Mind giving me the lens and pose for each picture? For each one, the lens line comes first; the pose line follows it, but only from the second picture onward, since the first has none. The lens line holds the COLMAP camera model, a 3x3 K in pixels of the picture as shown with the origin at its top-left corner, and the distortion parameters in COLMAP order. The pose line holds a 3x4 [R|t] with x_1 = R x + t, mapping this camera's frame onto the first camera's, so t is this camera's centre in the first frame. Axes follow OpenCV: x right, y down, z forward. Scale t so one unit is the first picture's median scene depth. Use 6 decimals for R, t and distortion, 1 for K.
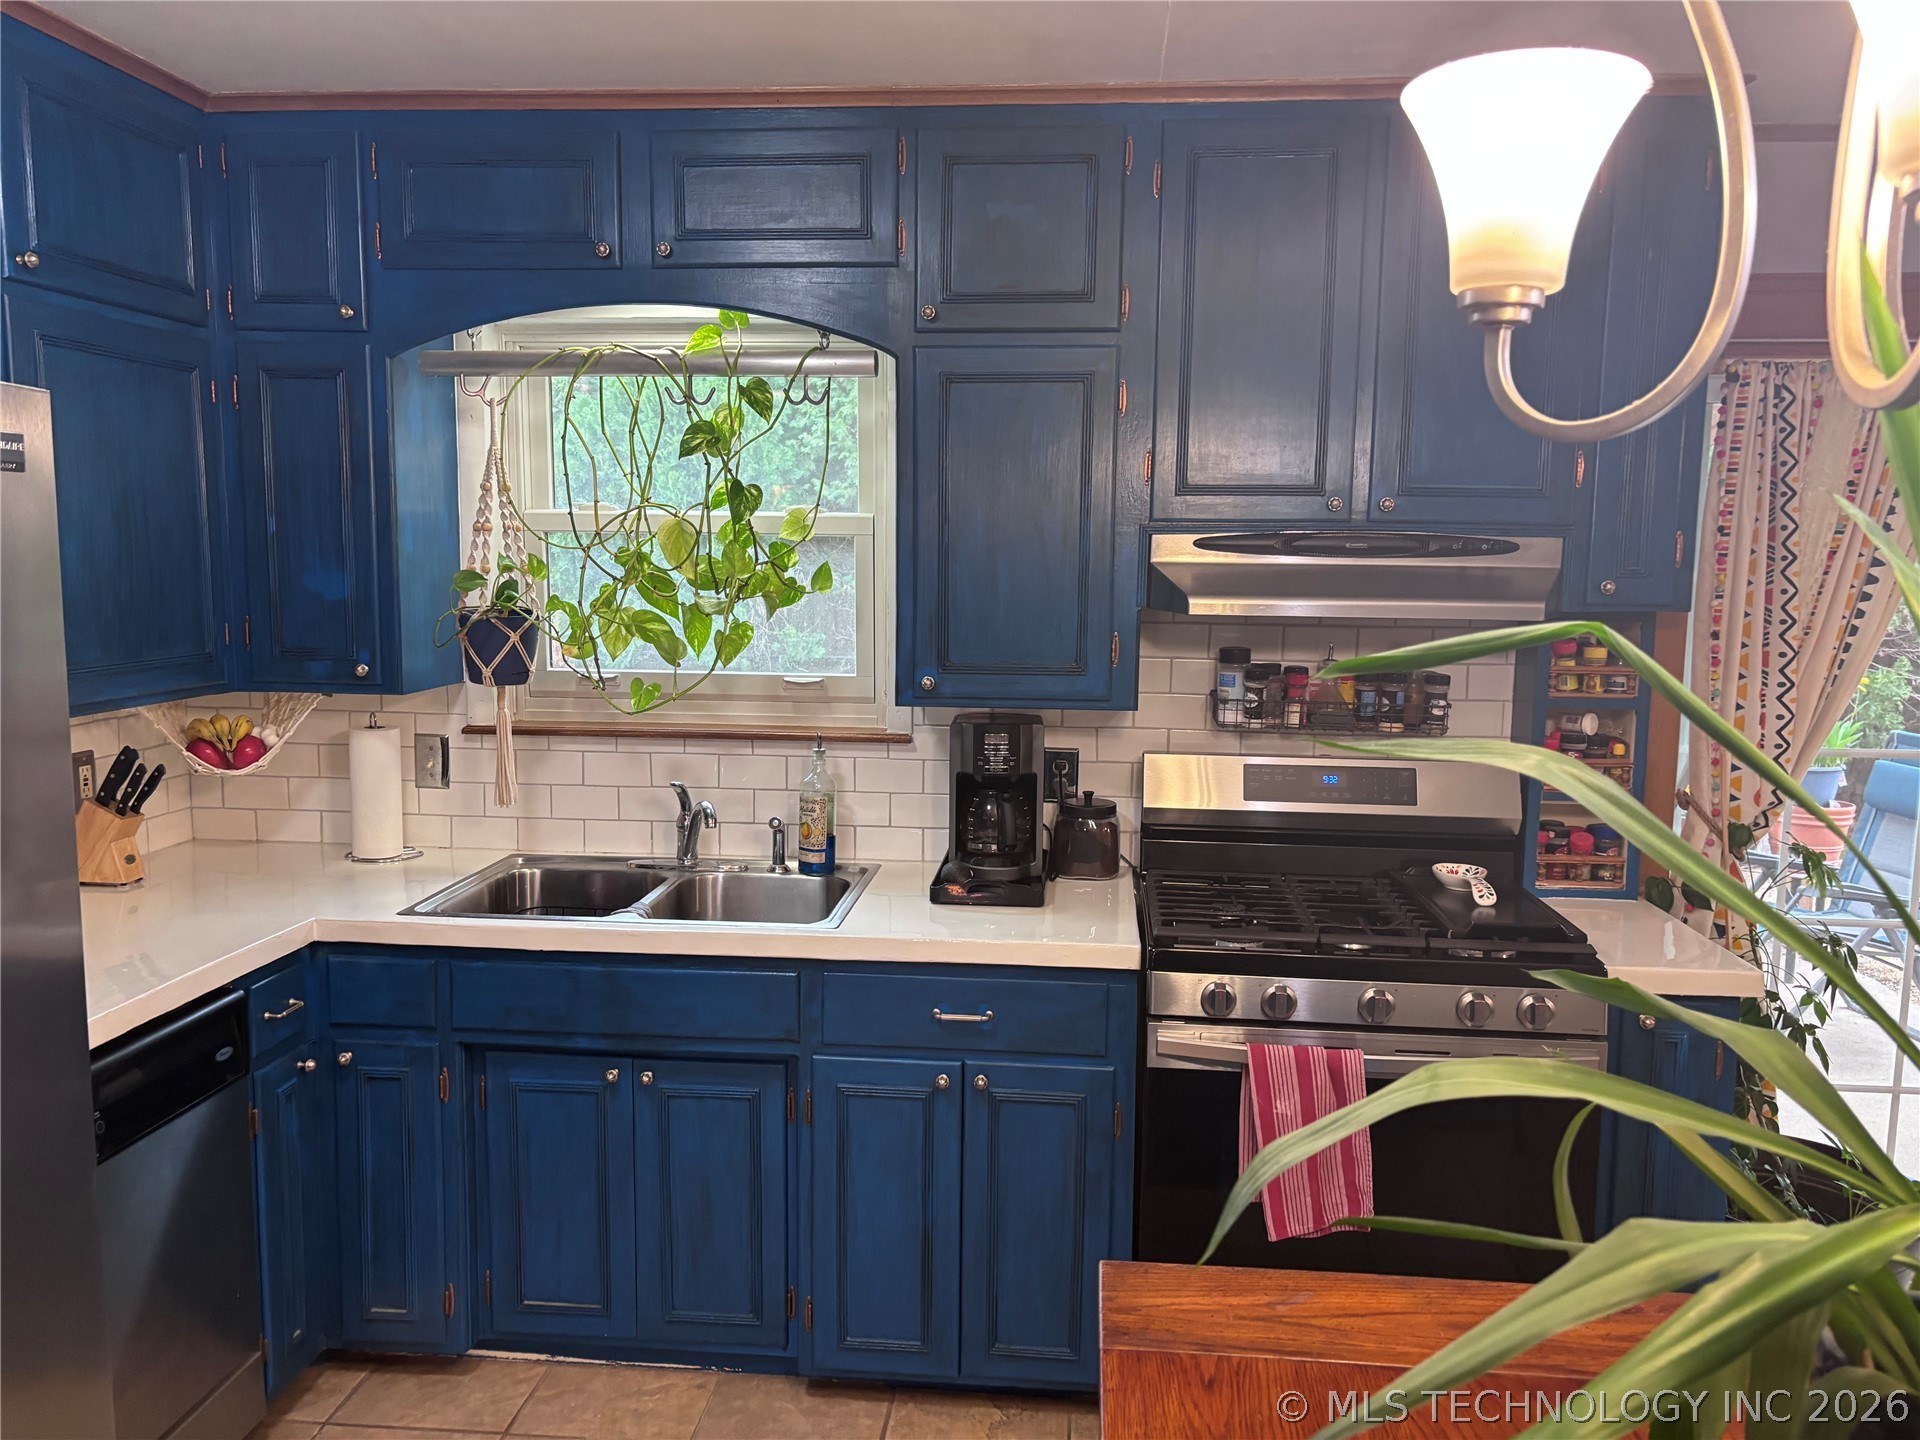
lens RADIAL K [[1458.9, 0, 960.0], [0, 1458.9, 720.0], [0, 0, 1]] dist [0.033336, -0.014959]
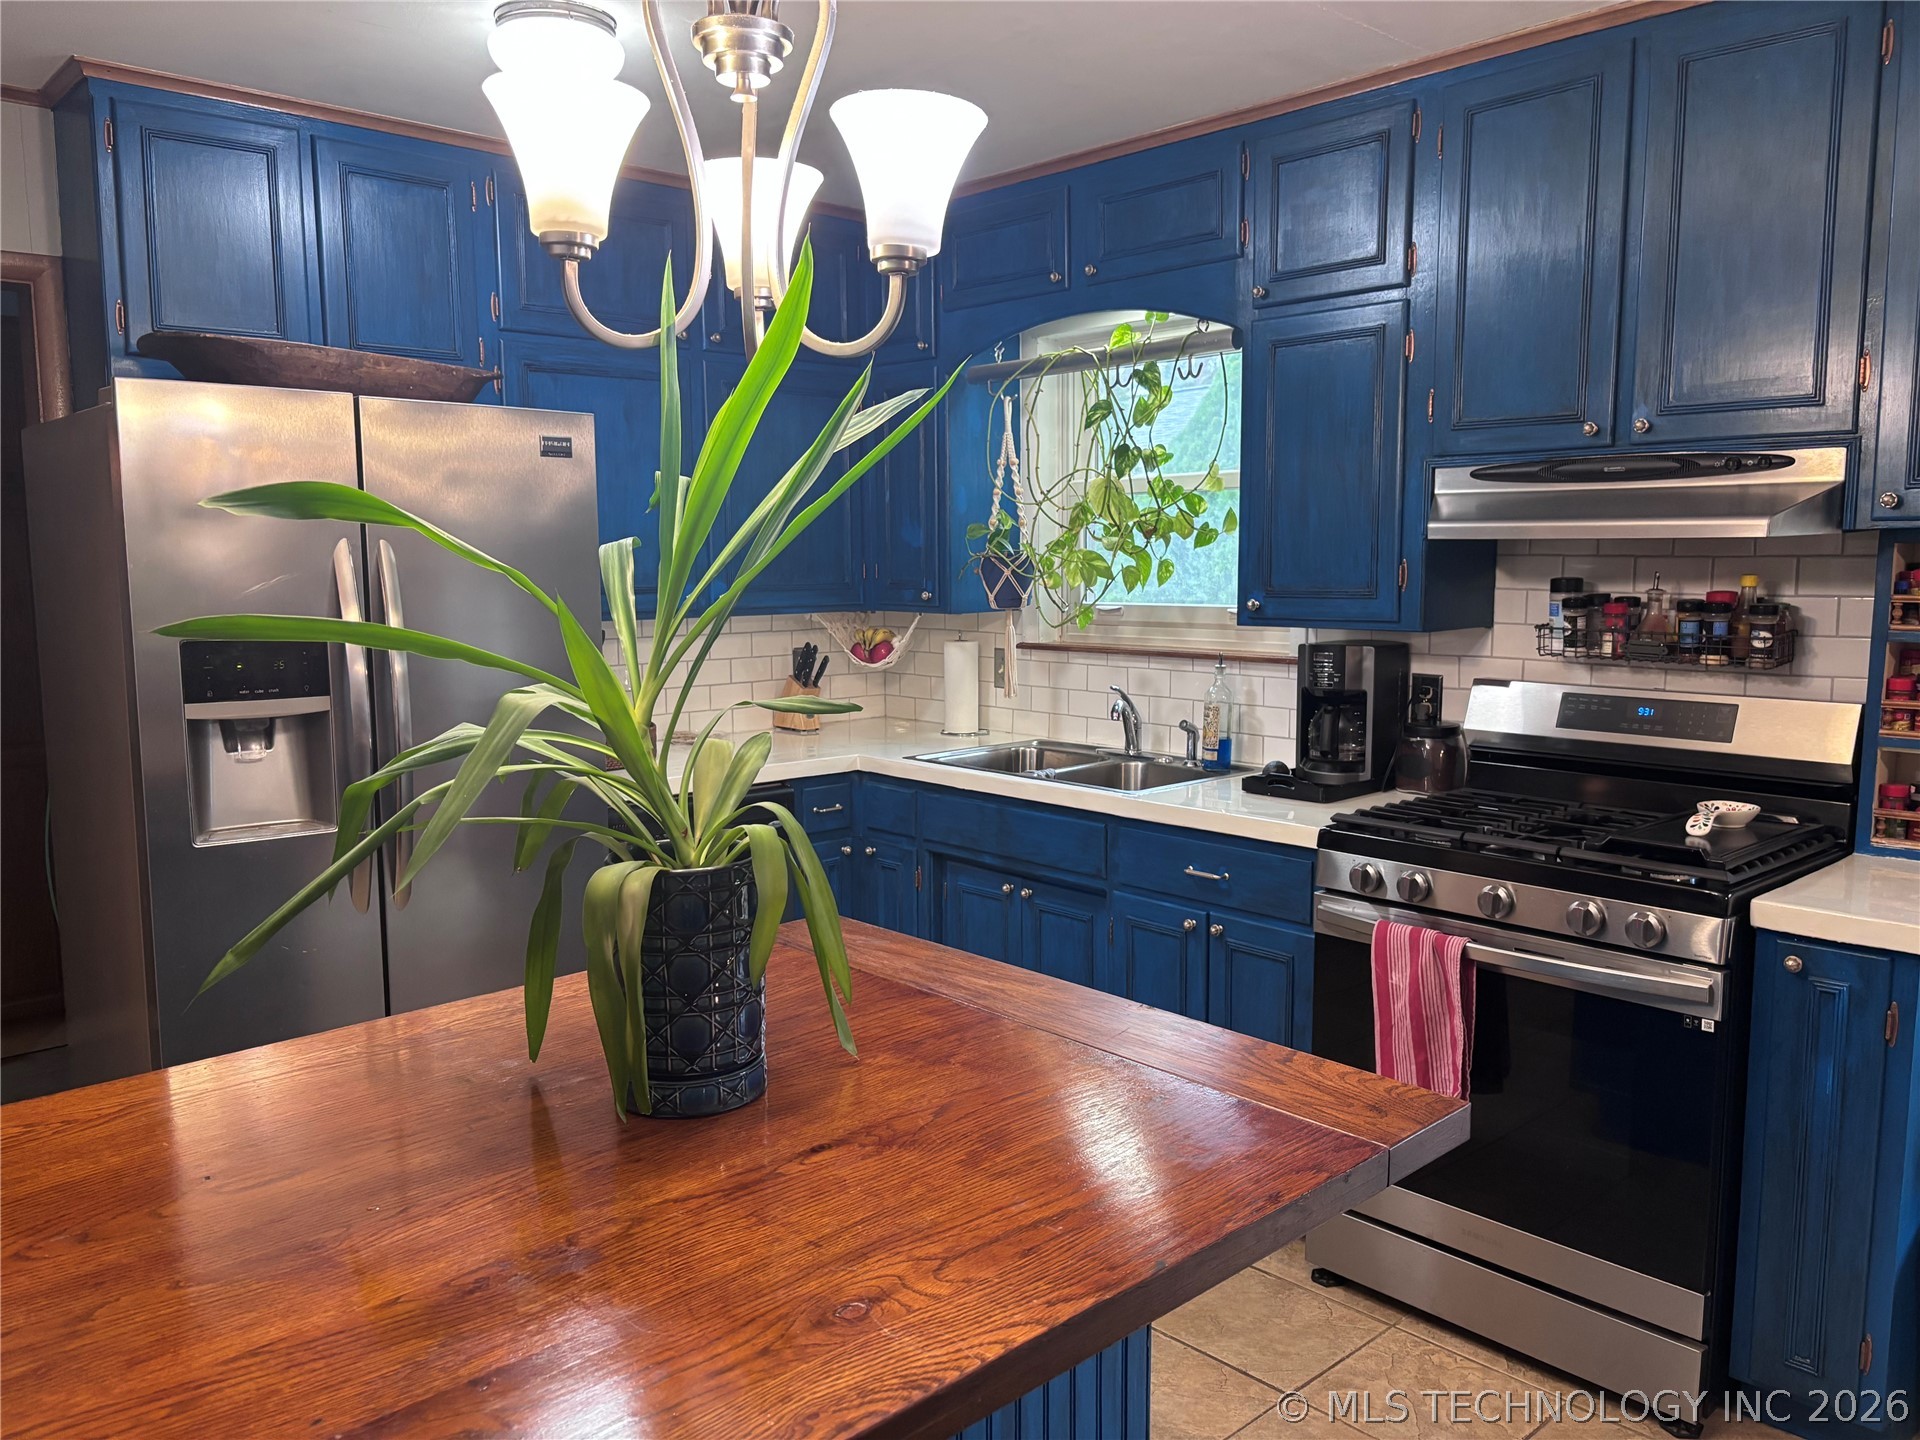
lens RADIAL K [[1458.9, 0, 960.0], [0, 1458.9, 720.0], [0, 0, 1]] dist [0.033336, -0.014959]
pose [[0.741462, 0.061889, -0.668135, 0.584951], [-0.063176, 0.997753, 0.022312, 0.054748], [0.668014, 0.025667, 0.743706, -0.038014]]
